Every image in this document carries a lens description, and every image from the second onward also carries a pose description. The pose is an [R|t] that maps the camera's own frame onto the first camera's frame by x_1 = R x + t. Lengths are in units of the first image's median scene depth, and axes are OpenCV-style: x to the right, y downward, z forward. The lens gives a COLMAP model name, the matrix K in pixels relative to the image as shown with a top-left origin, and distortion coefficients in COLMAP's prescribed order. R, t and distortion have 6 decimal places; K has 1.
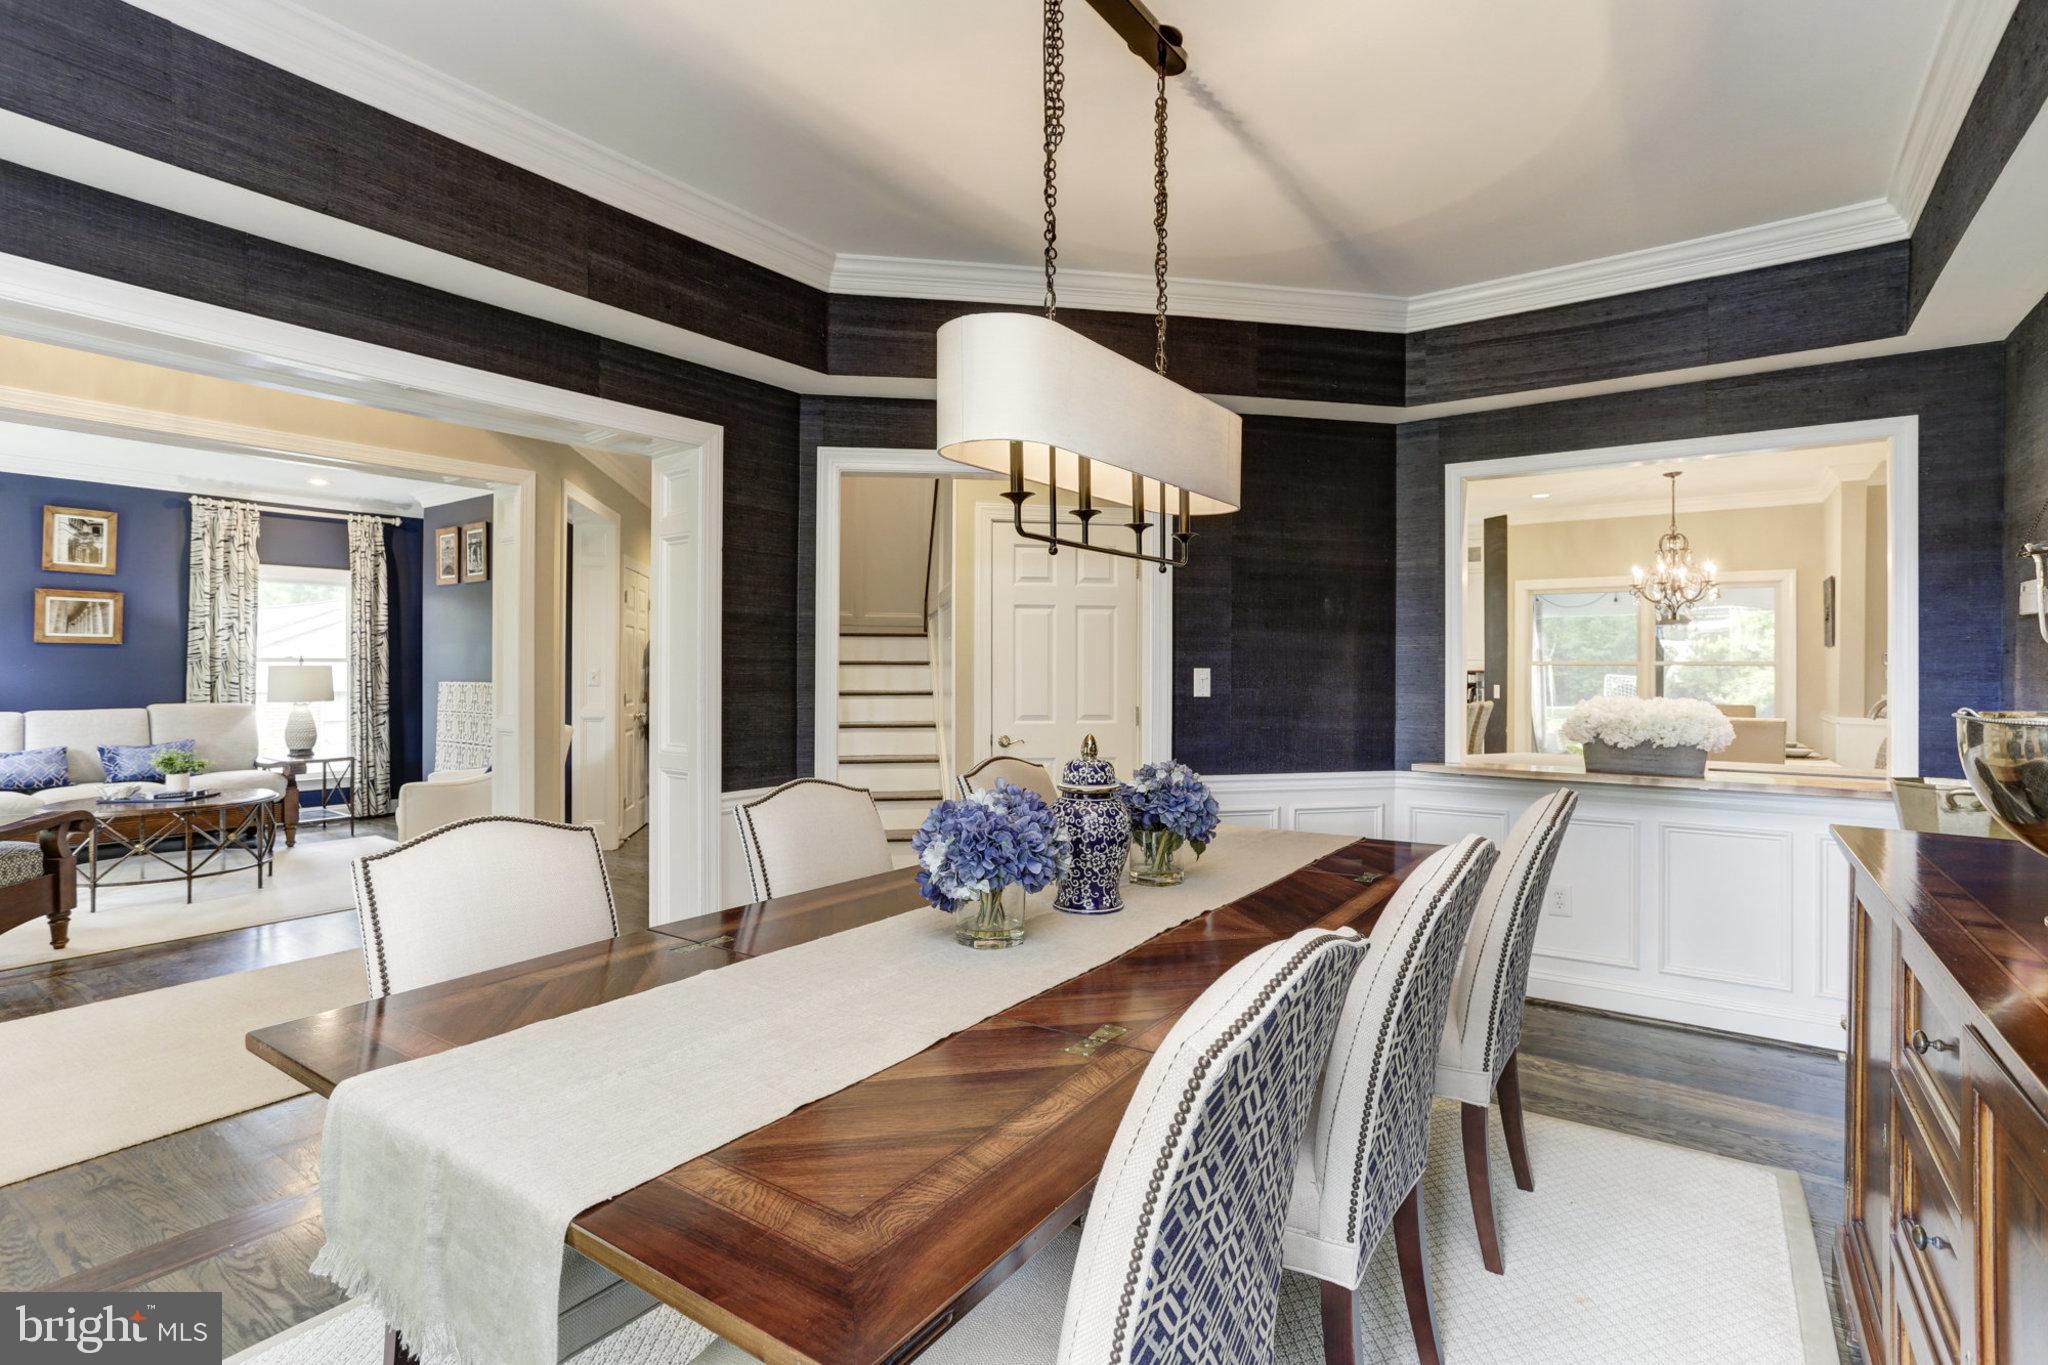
lens RADIAL K [[992.9, 0, 1023.3], [0, 992.9, 657.7], [0, 0, 1]] dist [-0.040868, 0.030144]
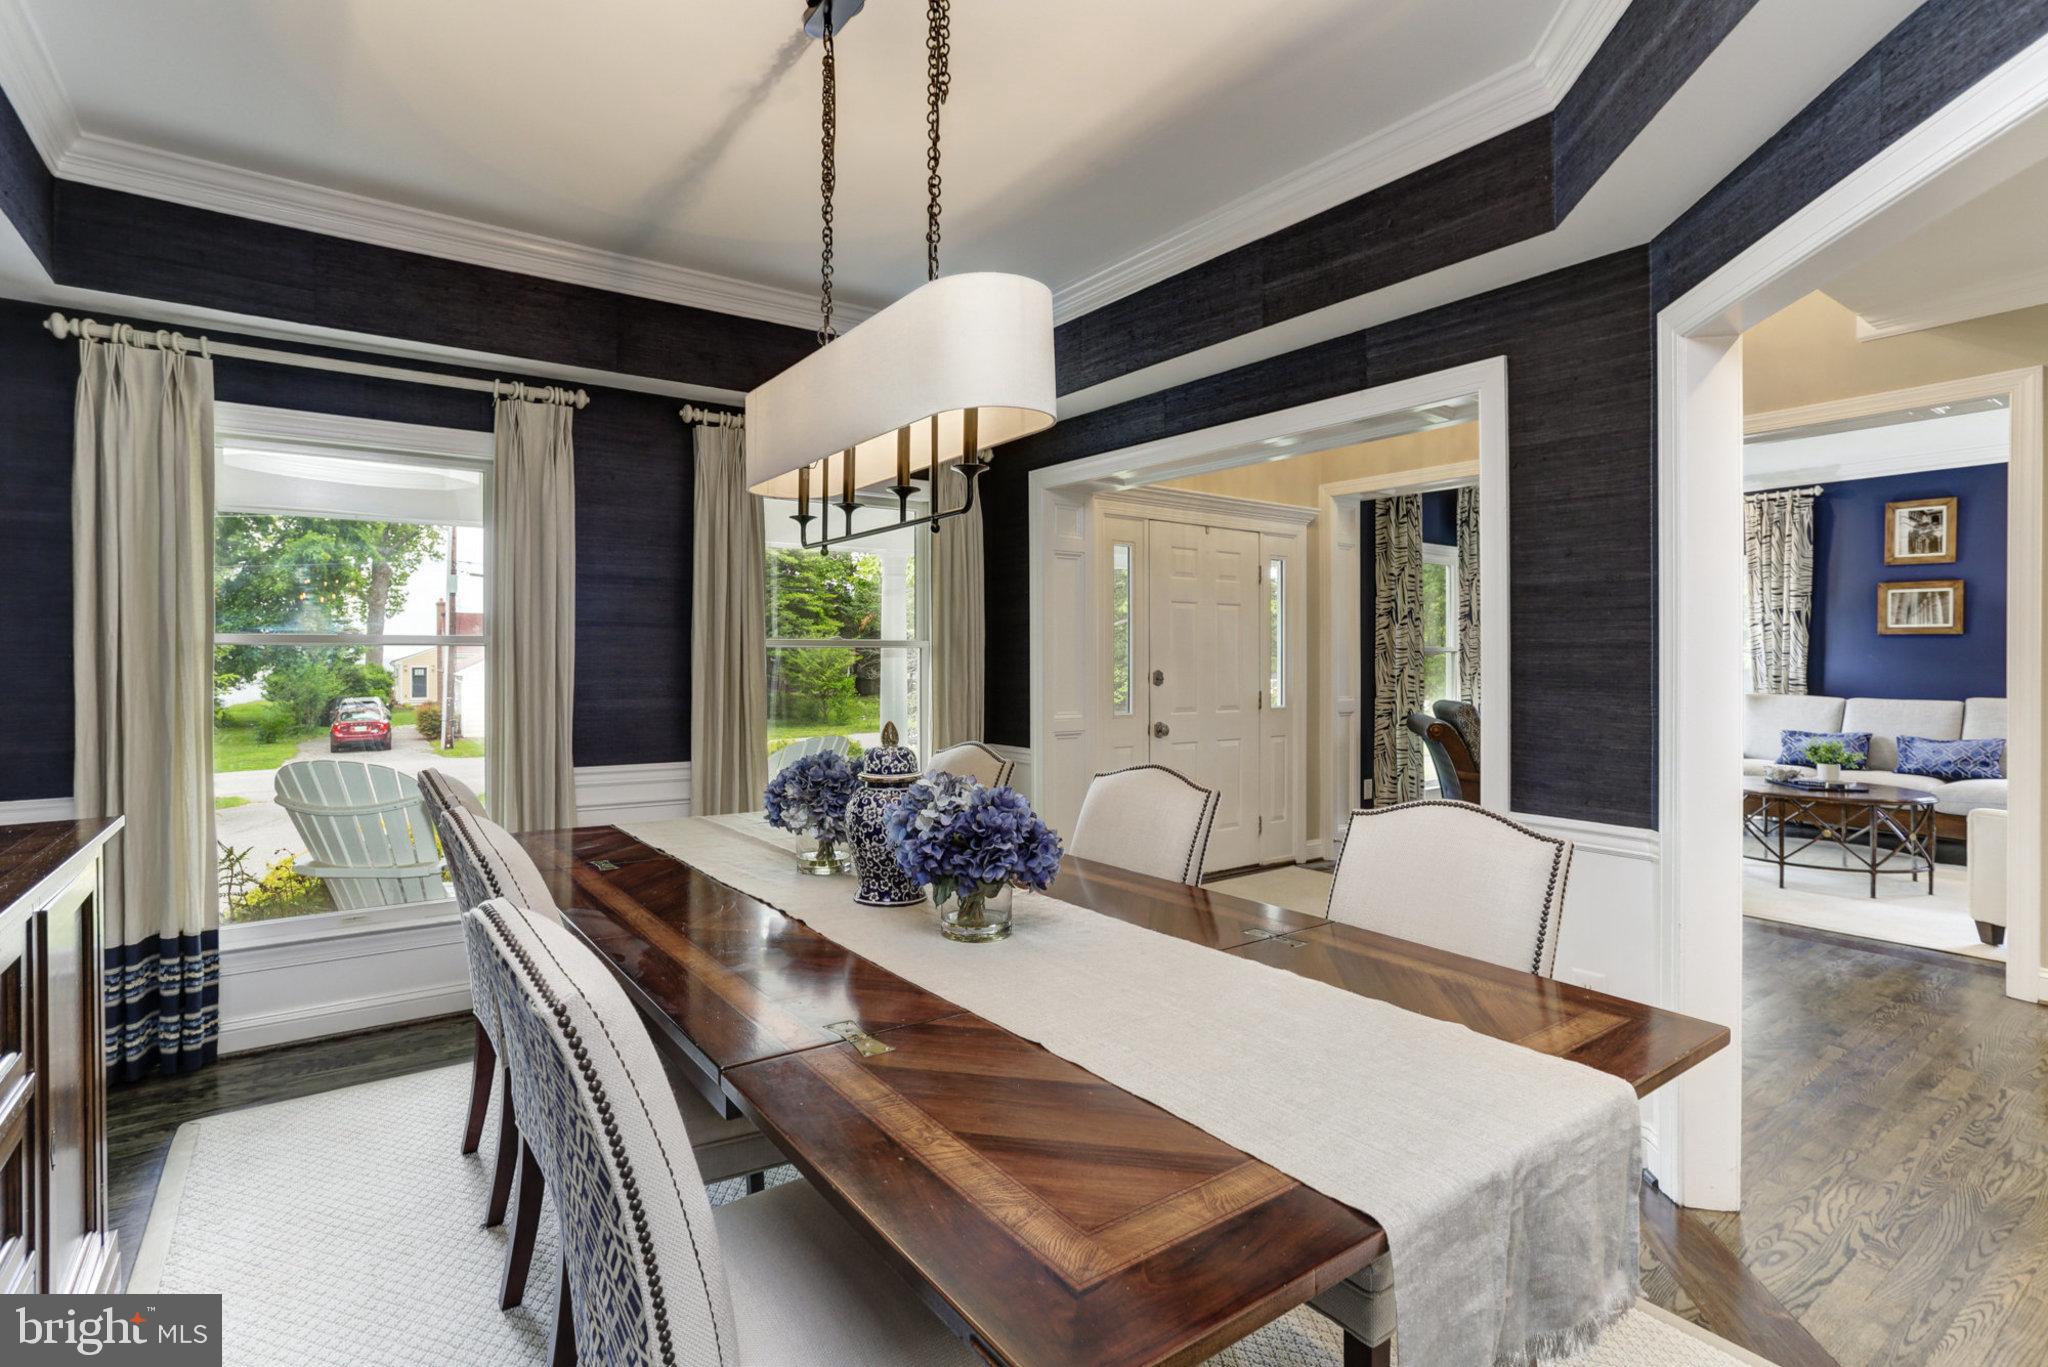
lens RADIAL K [[1002.8, 0, 1025.1], [0, 1002.8, 649.9], [0, 0, 1]] dist [0.001328, 0.000010]
pose [[-0.323057, -0.005413, -0.946364, 0.314949], [0.004274, 0.999965, -0.007179, 0.005286], [0.946370, -0.006364, -0.323023, 0.475787]]
